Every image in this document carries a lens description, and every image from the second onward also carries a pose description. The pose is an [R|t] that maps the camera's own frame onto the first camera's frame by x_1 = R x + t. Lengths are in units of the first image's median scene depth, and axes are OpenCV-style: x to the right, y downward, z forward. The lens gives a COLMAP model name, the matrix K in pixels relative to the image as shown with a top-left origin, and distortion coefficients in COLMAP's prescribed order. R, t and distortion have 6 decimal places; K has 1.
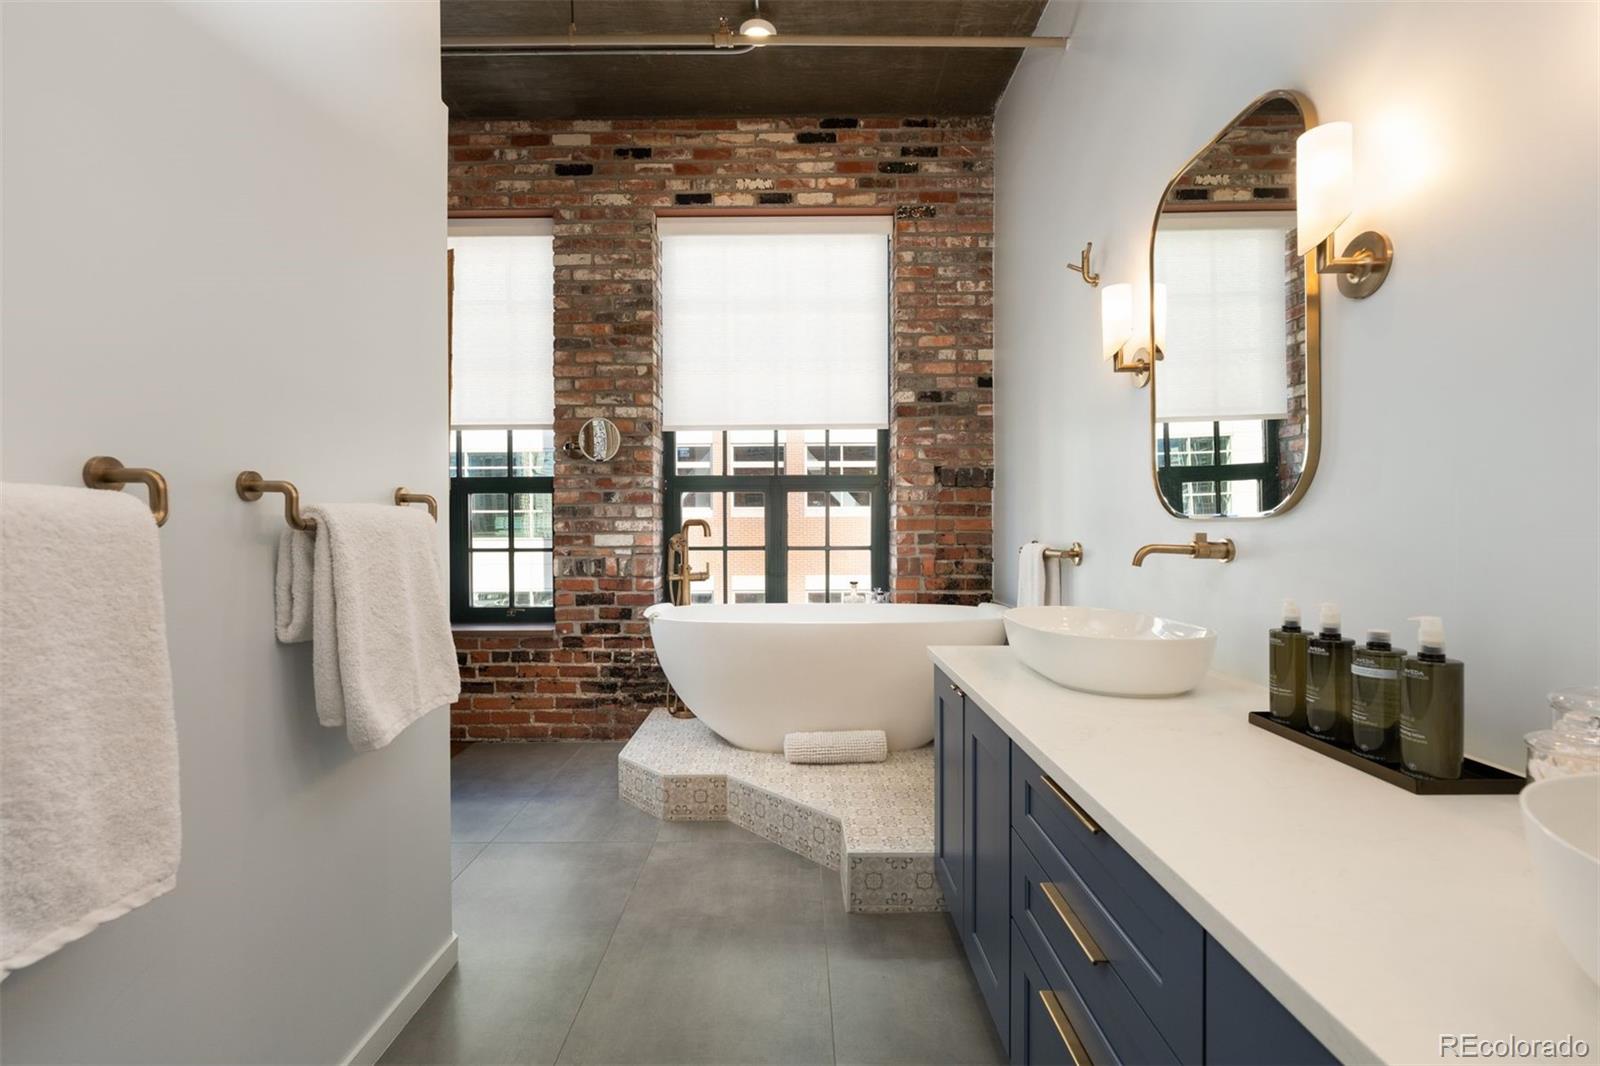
lens RADIAL K [[701.9, 0, 802.1], [0, 701.9, 517.7], [0, 0, 1]] dist [-0.002712, -0.000055]
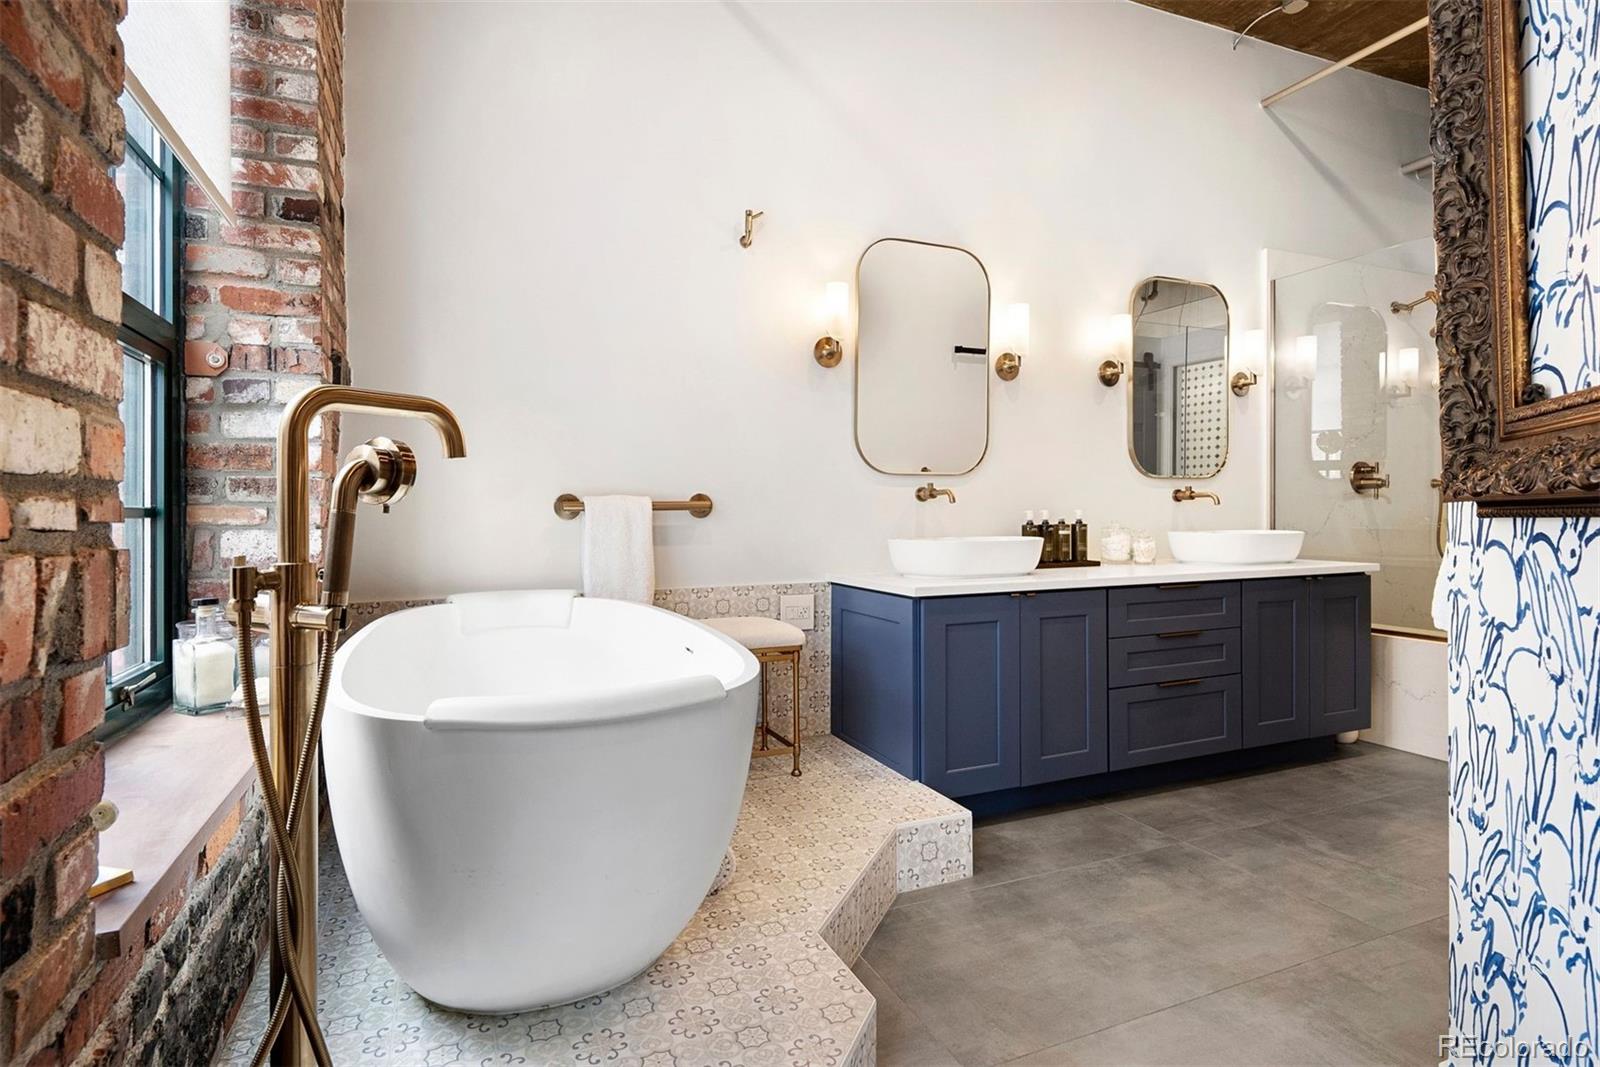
lens RADIAL K [[809.9, 0, 796.4], [0, 809.9, 502.4], [0, 0, 1]] dist [0.003630, 0.000802]
pose [[-0.378800, 0.015161, 0.925354, -0.798380], [-0.005129, 0.999816, -0.018480, 0.080015], [-0.925464, -0.011746, -0.378653, 1.523596]]
